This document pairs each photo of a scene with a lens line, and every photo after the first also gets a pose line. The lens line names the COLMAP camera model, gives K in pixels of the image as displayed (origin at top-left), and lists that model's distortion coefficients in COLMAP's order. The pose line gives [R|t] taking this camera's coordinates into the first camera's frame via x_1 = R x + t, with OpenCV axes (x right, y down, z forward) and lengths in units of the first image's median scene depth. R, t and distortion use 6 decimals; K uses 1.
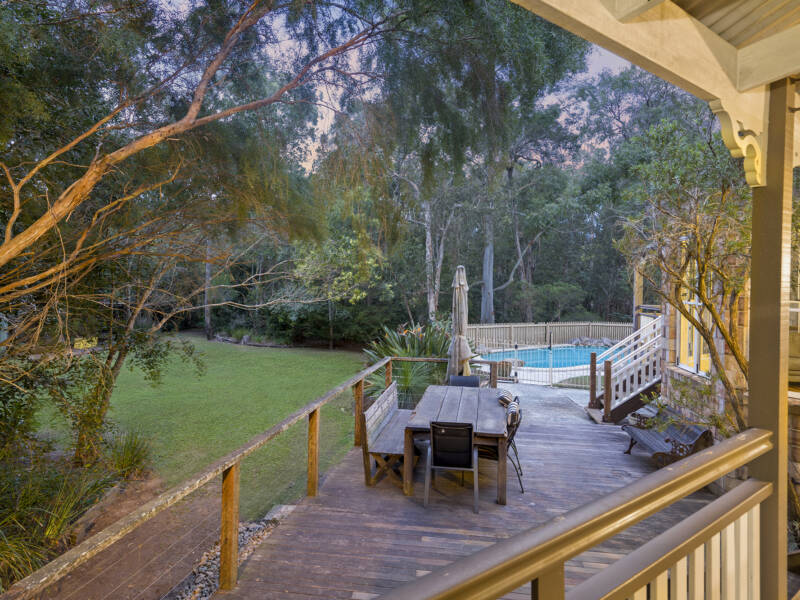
lens RADIAL K [[450.2, 0, 401.0], [0, 450.2, 302.1], [0, 0, 1]] dist [-0.031353, -0.000689]
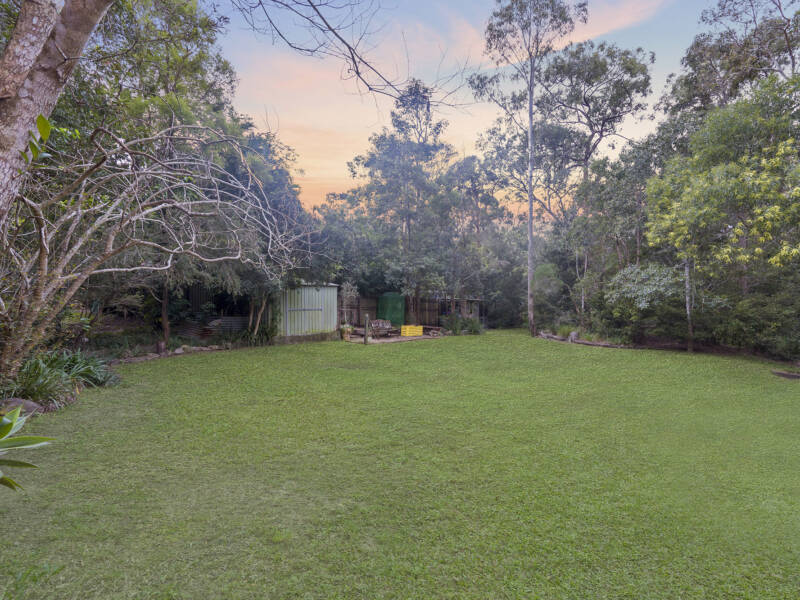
lens RADIAL K [[378.9, 0, 400.9], [0, 378.9, 300.7], [0, 0, 1]] dist [-0.001451, -0.000289]
pose [[0.737725, -0.045352, -0.673577, -0.084296], [0.021382, 0.998810, -0.043831, 0.035662], [0.674763, 0.017933, 0.737817, 0.200432]]
